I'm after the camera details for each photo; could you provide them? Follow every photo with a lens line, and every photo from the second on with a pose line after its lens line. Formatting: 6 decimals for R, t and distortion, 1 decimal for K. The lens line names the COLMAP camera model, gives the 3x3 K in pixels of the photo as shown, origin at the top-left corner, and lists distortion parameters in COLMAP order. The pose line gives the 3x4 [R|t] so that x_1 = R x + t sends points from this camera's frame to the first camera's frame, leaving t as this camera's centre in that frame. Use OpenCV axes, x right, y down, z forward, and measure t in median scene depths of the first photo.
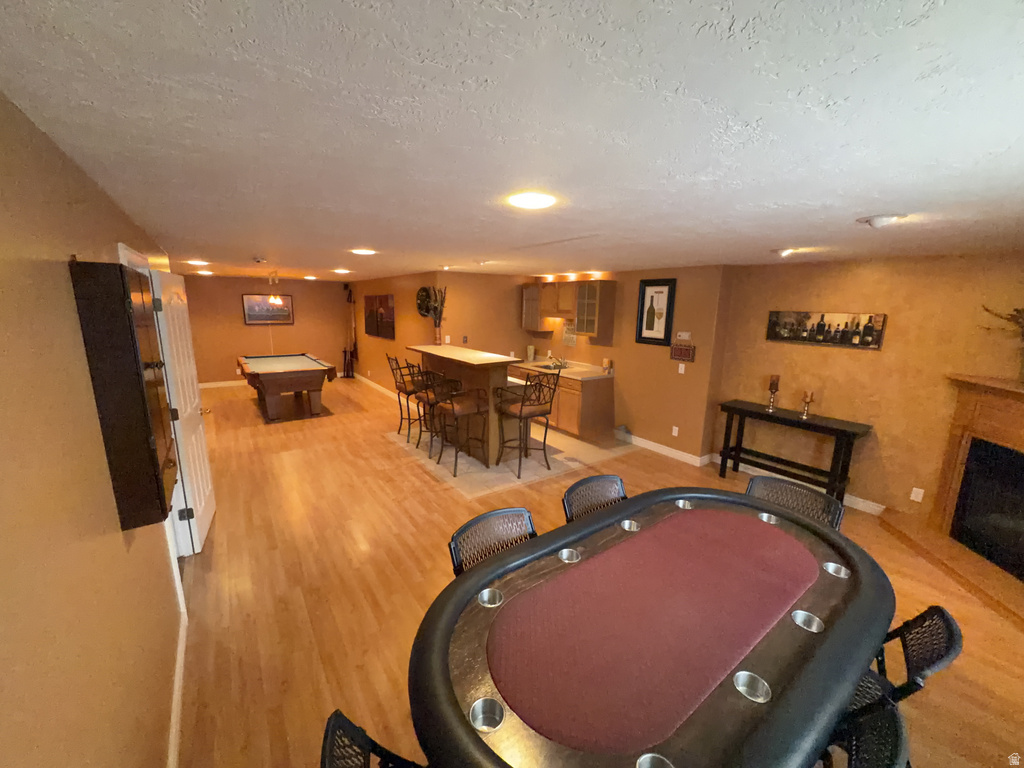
lens RADIAL K [[407.0, 0, 512.0], [0, 407.0, 384.0], [0, 0, 1]] dist [-0.000210, -0.000148]
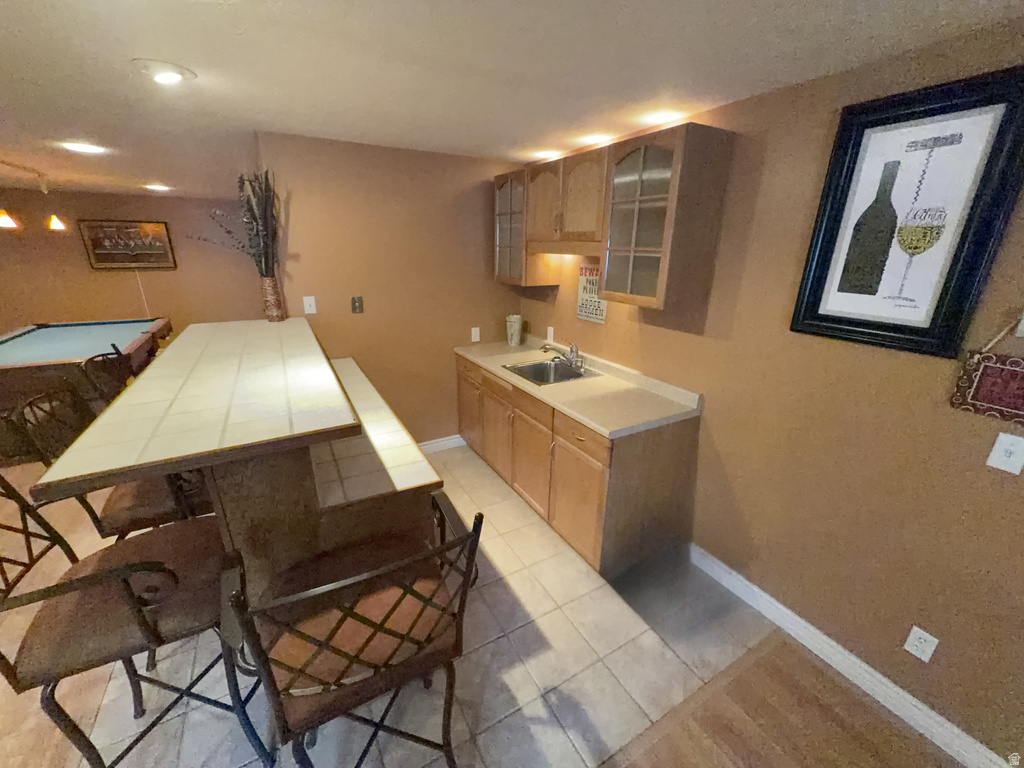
lens RADIAL K [[407.0, 0, 512.0], [0, 407.0, 384.0], [0, 0, 1]] dist [-0.000210, -0.000148]
pose [[0.994256, 0.028042, -0.103293, 0.117312], [-0.013817, 0.990621, 0.135936, -0.096417], [0.106137, -0.133728, 0.985318, 0.631032]]
